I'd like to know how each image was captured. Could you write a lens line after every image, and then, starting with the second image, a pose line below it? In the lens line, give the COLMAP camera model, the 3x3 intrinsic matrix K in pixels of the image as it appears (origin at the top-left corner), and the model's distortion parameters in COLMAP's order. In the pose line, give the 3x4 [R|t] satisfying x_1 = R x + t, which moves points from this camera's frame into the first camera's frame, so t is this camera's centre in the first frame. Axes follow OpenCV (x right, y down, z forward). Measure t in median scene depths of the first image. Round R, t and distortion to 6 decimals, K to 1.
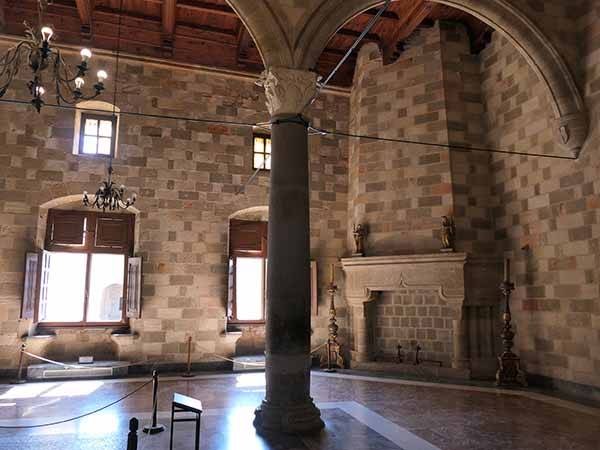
lens RADIAL K [[477.2, 0, 300.6], [0, 477.2, 227.6], [0, 0, 1]] dist [-0.015172, 0.002614]
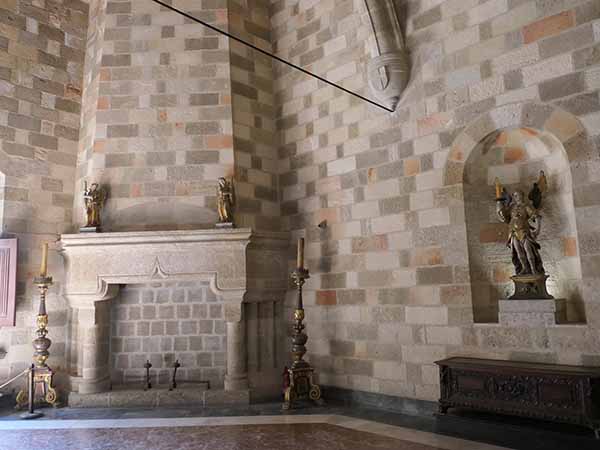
lens RADIAL K [[477.2, 0, 297.2], [0, 477.2, 224.3], [0, 0, 1]] dist [-0.015172, 0.002614]
pose [[0.861628, 0.045296, 0.505515, 0.037383], [-0.043307, 0.998939, -0.015693, 0.050809], [-0.505690, -0.008371, 0.862675, 0.312318]]
